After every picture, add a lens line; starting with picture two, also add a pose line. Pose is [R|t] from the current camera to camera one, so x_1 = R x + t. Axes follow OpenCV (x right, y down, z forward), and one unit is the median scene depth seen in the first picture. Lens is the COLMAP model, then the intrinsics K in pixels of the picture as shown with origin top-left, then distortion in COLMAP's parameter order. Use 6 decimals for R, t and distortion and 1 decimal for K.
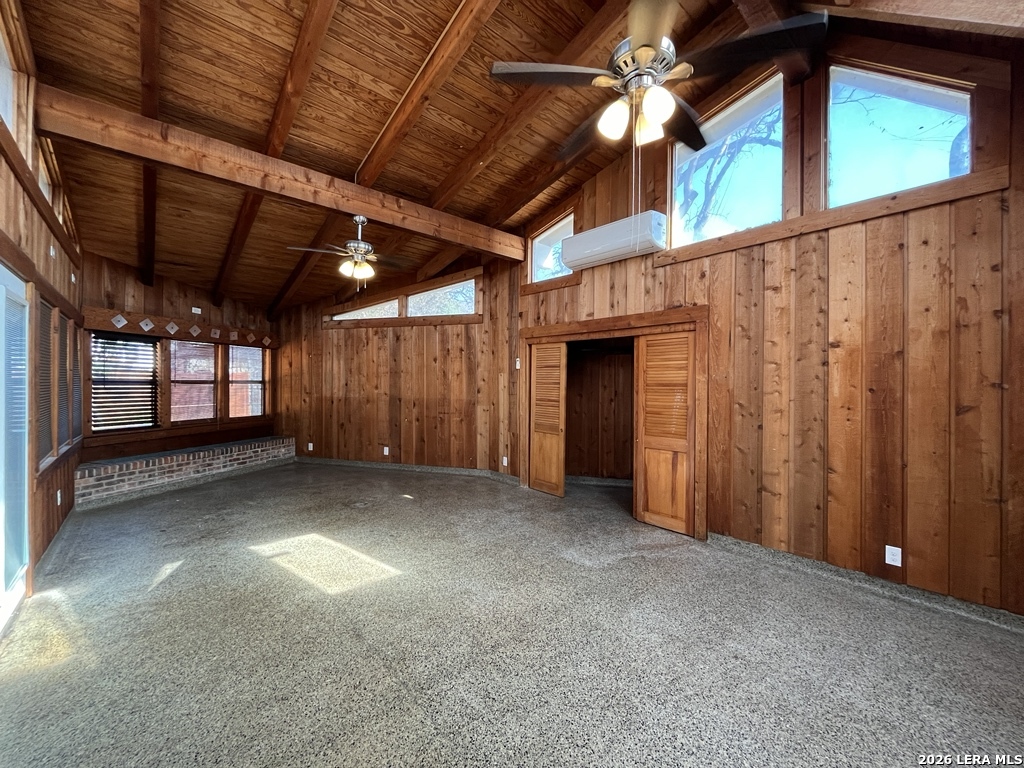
lens RADIAL K [[412.5, 0, 518.9], [0, 412.5, 382.8], [0, 0, 1]] dist [-0.004125, 0.000067]
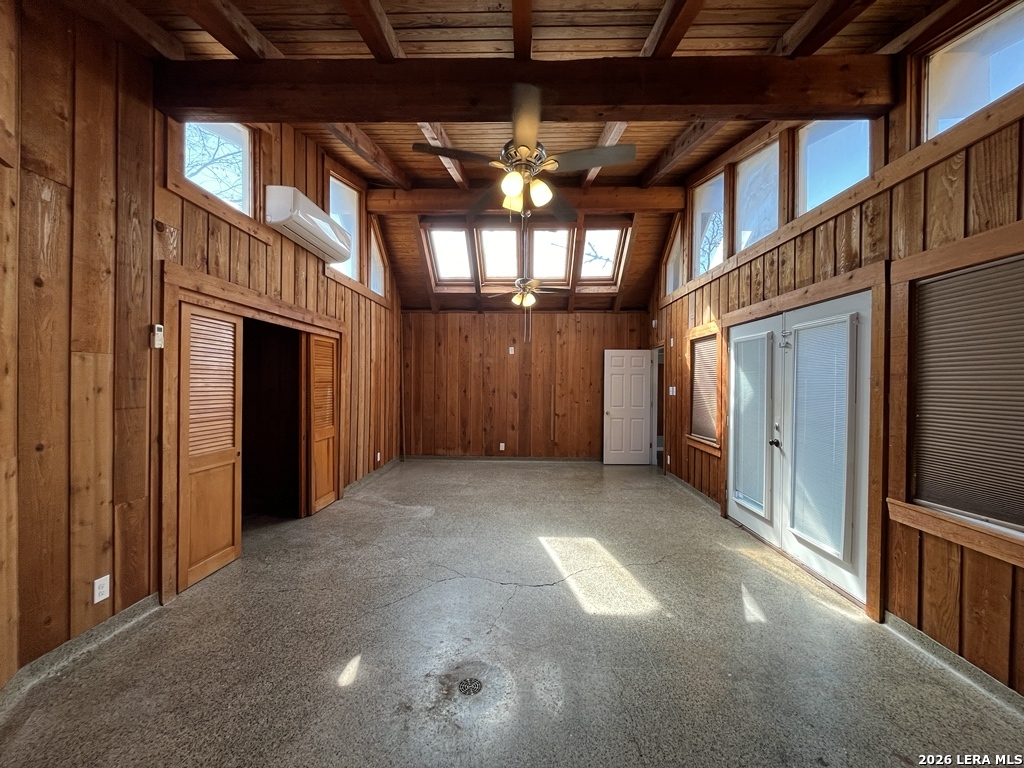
lens RADIAL K [[412.5, 0, 514.3], [0, 412.5, 383.6], [0, 0, 1]] dist [-0.004125, 0.000067]
pose [[-0.725407, -0.017441, 0.688099, -0.948987], [-0.015141, 0.999841, 0.009380, -0.008733], [-0.688154, -0.003614, -0.725556, 1.724737]]
